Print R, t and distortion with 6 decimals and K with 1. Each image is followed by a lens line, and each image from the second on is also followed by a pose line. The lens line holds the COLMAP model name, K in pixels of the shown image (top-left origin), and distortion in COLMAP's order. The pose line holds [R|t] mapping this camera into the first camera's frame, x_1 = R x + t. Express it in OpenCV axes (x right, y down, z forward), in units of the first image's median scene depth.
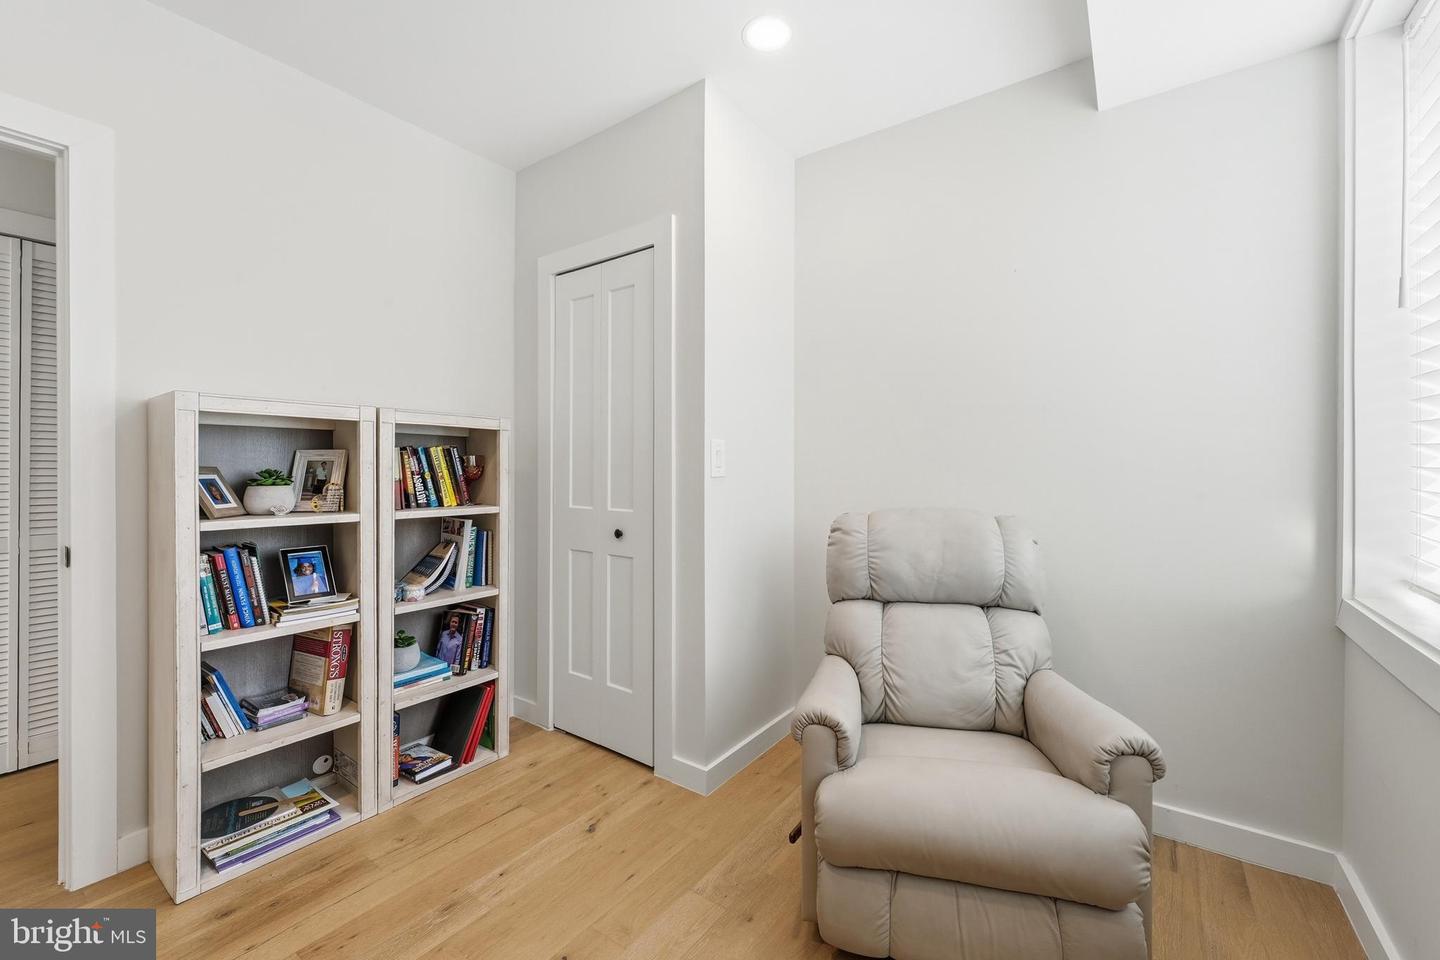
lens RADIAL K [[578.4, 0, 714.9], [0, 578.4, 470.2], [0, 0, 1]] dist [-0.000316, -0.000229]
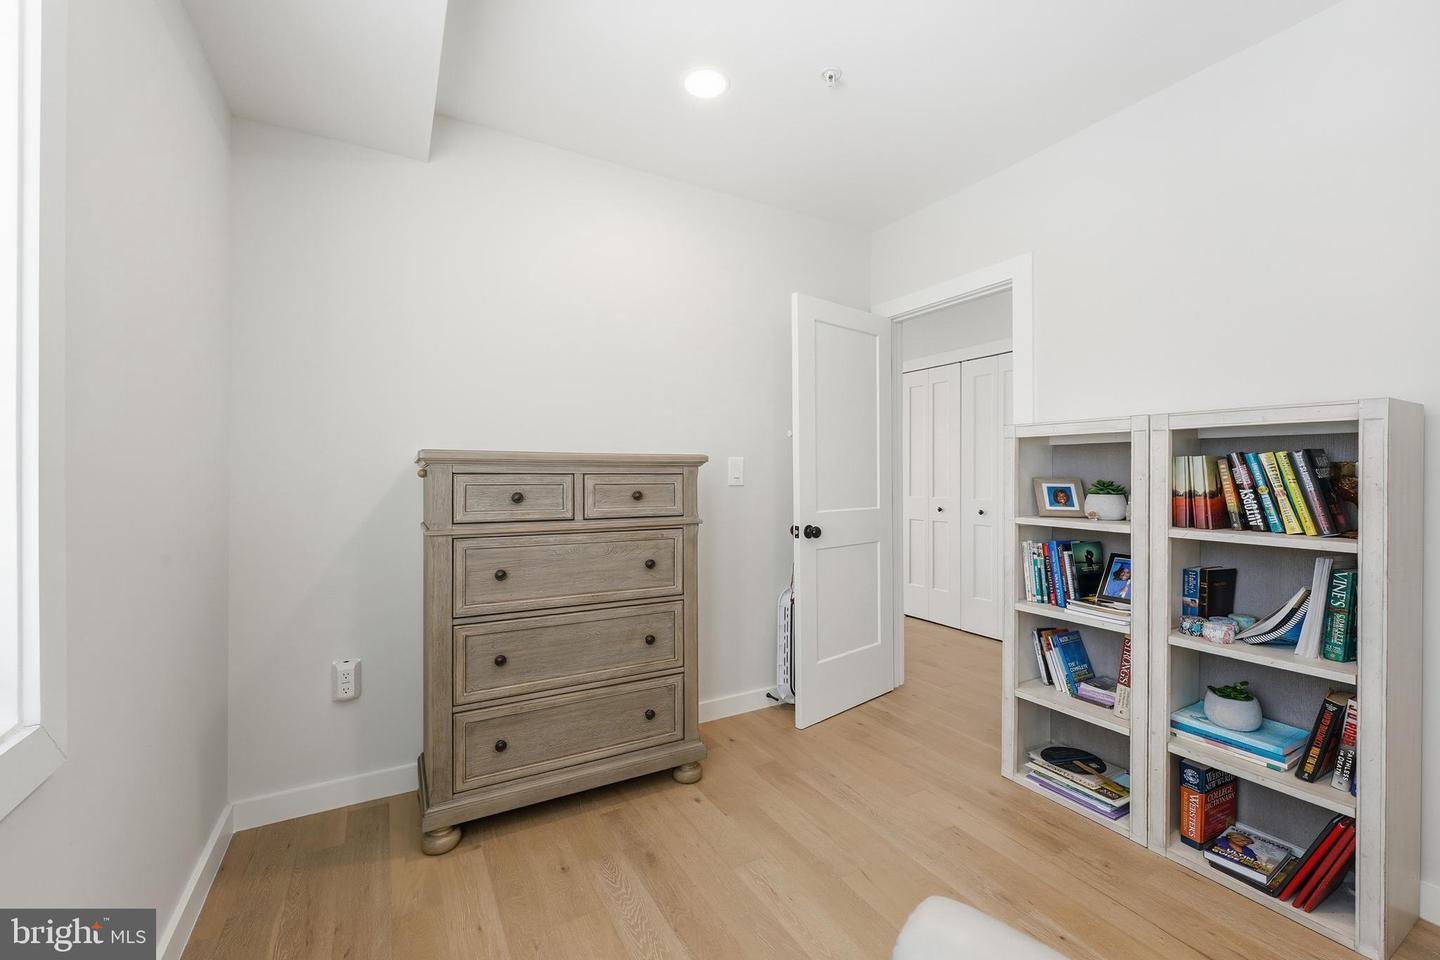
lens RADIAL K [[578.4, 0, 723.1], [0, 578.4, 475.3], [0, 0, 1]] dist [-0.000316, -0.000229]
pose [[-0.405290, -0.001559, -0.914187, 0.538883], [-0.008118, 0.999965, 0.001894, -0.006837], [0.914152, 0.008189, -0.405289, 0.723103]]
